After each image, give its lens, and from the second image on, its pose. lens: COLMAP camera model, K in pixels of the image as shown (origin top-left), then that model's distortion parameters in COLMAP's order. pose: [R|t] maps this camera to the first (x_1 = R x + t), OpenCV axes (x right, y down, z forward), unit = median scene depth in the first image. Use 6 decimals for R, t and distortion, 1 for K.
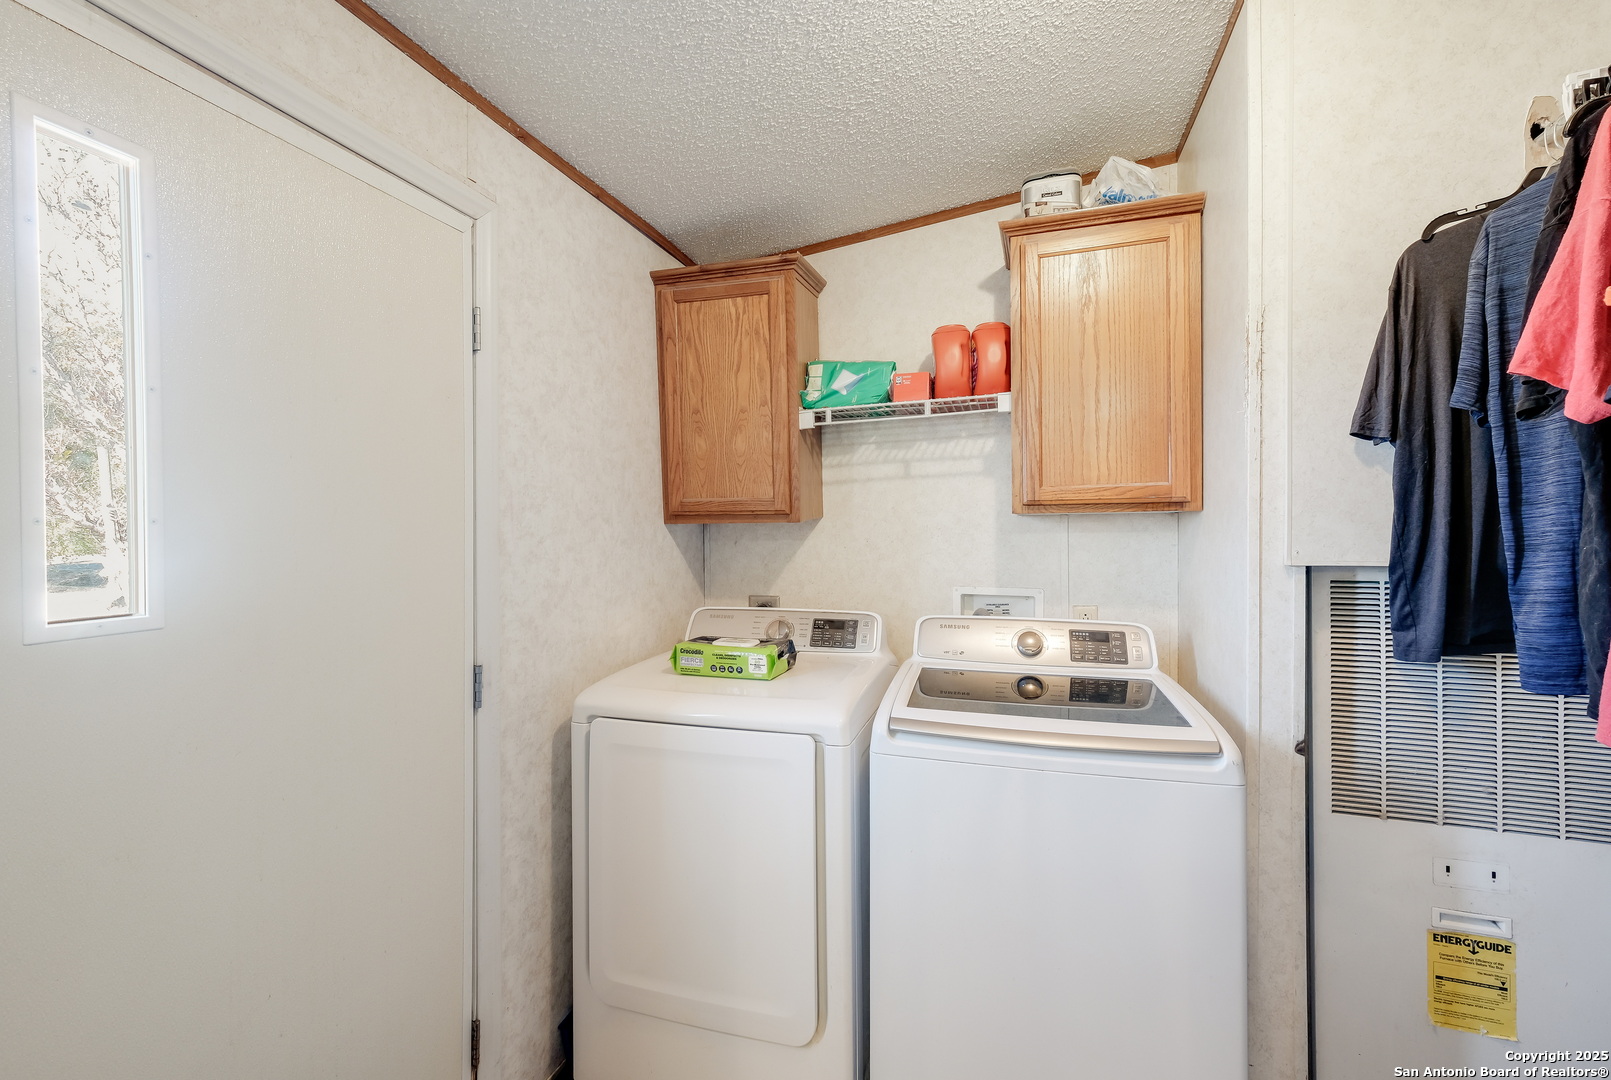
lens RADIAL K [[680.6, 0, 804.1], [0, 680.6, 524.4], [0, 0, 1]] dist [-0.000340, -0.000006]
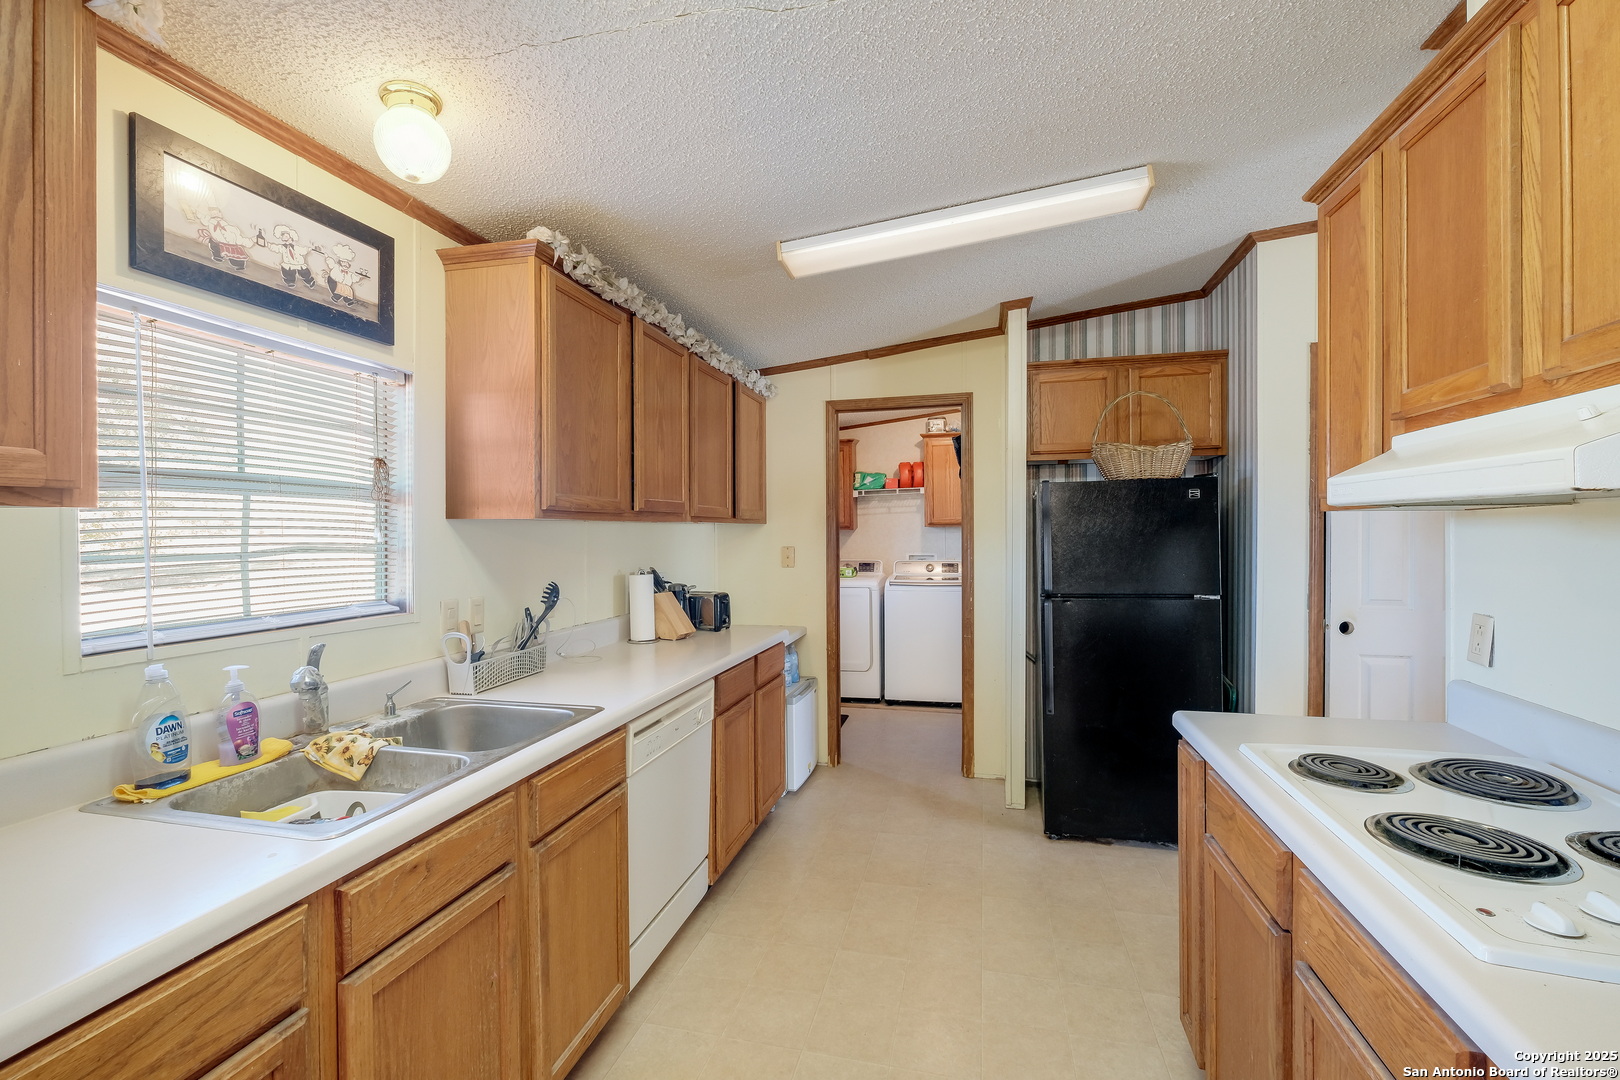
lens RADIAL K [[693.8, 0, 813.2], [0, 693.8, 532.5], [0, 0, 1]] dist [-0.011469, 0.000198]
pose [[0.996276, -0.004175, 0.086119, -0.443214], [0.003969, 0.999989, 0.002567, -0.000048], [-0.086129, -0.002215, 0.996282, -1.973104]]
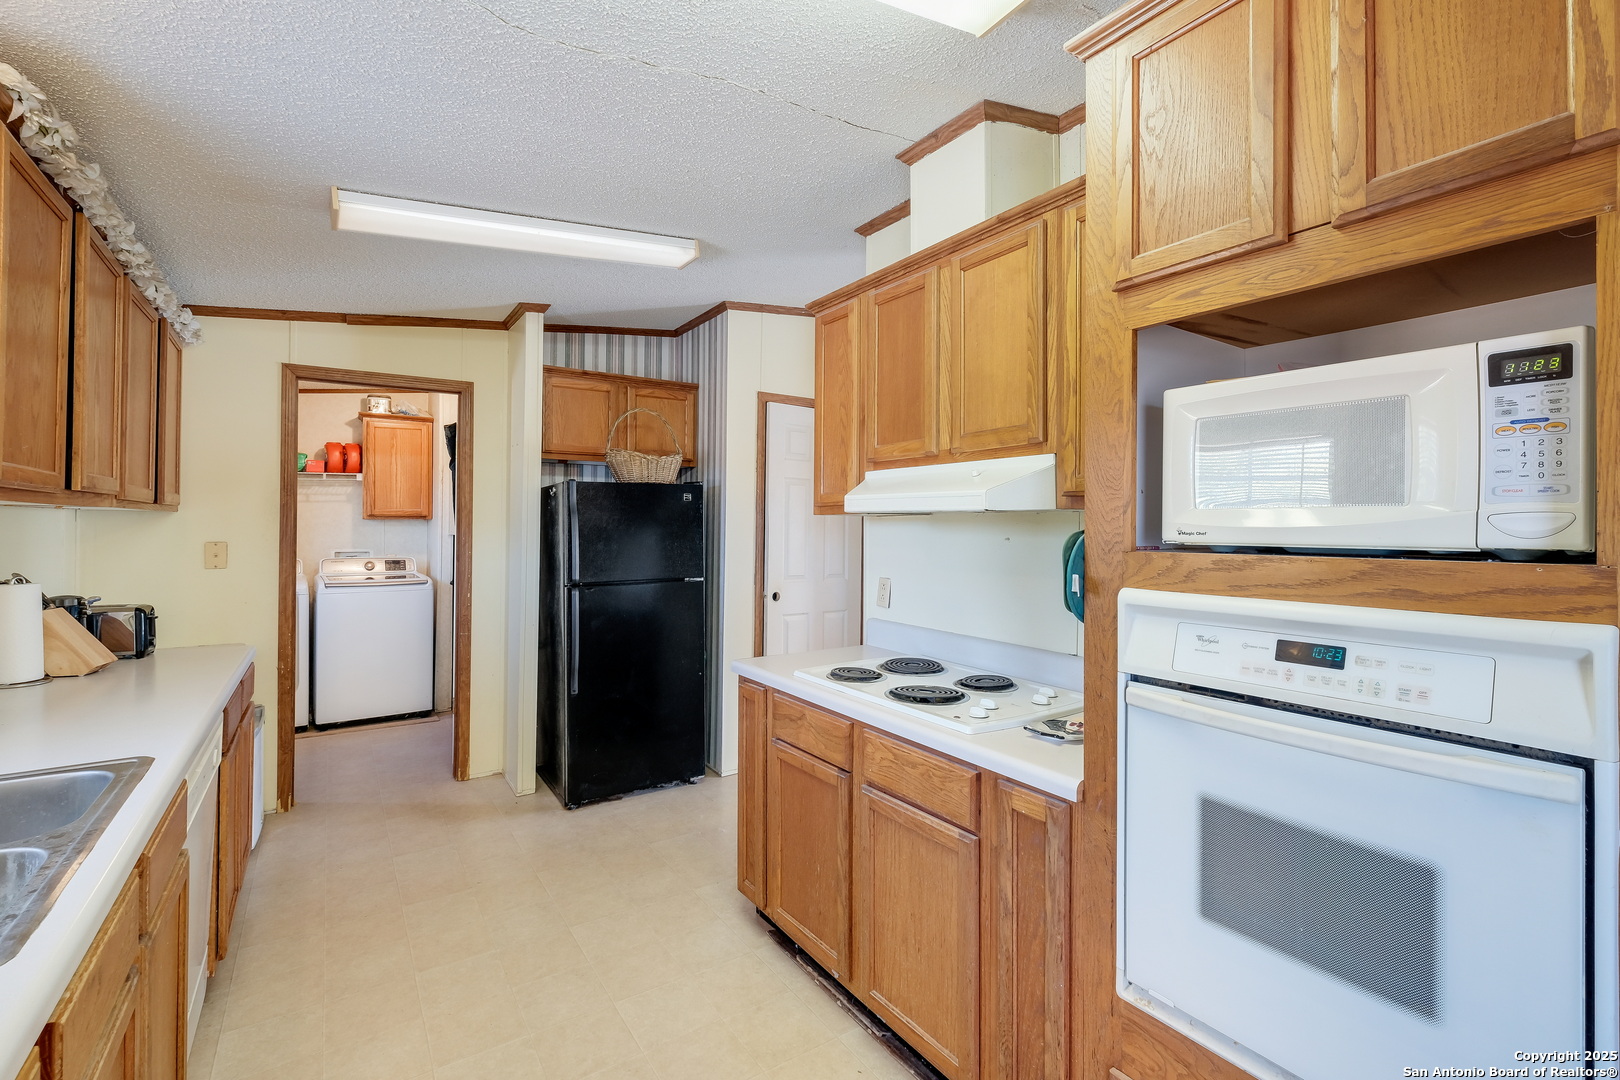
lens RADIAL K [[703.7, 0, 810.7], [0, 703.7, 519.5], [0, 0, 1]] dist [0.000581, 0.000489]
pose [[0.605331, 0.013449, 0.795860, -0.788014], [-0.008693, 0.999909, -0.010285, 0.000539], [-0.795927, -0.000693, 0.605393, -1.975266]]
